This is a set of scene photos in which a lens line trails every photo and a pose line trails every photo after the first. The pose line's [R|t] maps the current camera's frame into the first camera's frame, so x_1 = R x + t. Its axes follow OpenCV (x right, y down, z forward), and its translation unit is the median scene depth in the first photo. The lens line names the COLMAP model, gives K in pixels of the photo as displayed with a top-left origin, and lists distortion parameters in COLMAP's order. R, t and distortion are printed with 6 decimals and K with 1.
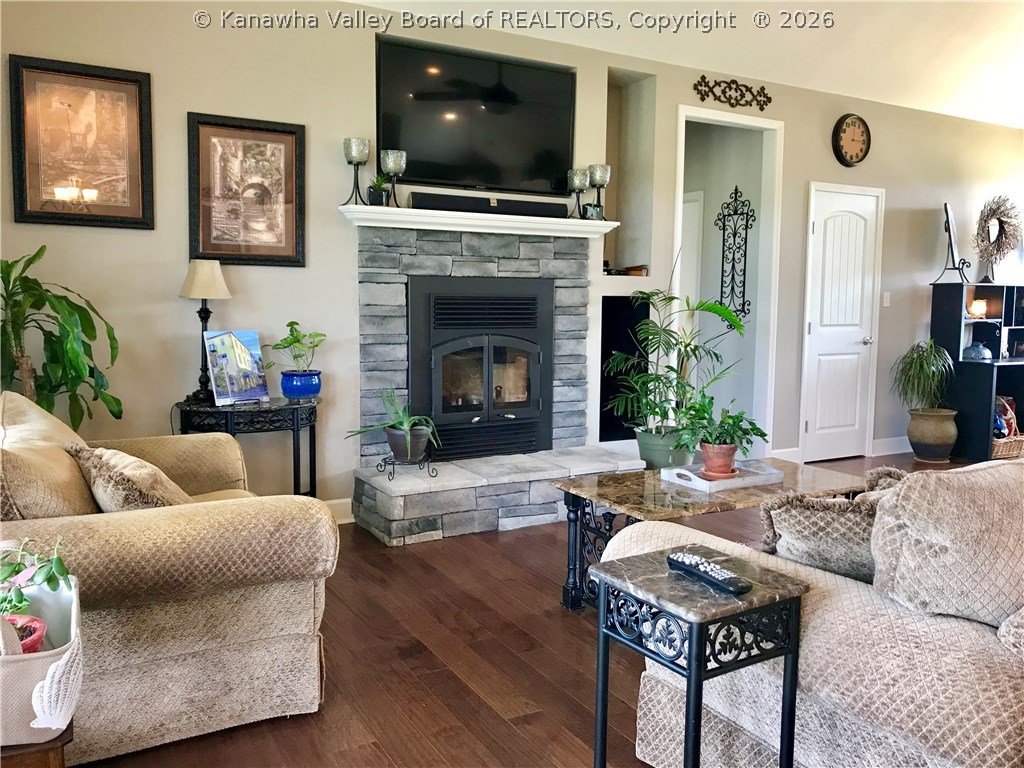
lens RADIAL K [[844.9, 0, 512.0], [0, 844.9, 384.0], [0, 0, 1]] dist [0.082117, -0.128806]
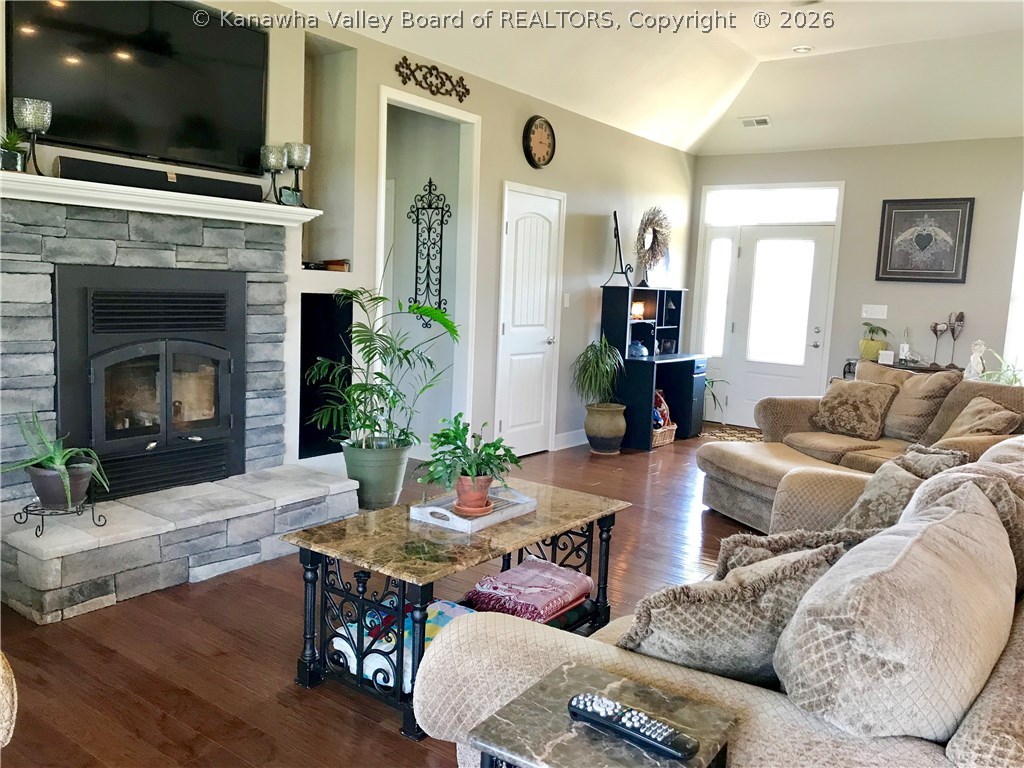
lens RADIAL K [[844.9, 0, 512.0], [0, 844.9, 384.0], [0, 0, 1]] dist [0.082117, -0.128806]
pose [[0.914380, -0.018507, 0.404434, -0.053162], [0.008701, 0.999622, 0.026070, -0.032522], [-0.404764, -0.020319, 0.914196, 0.110315]]
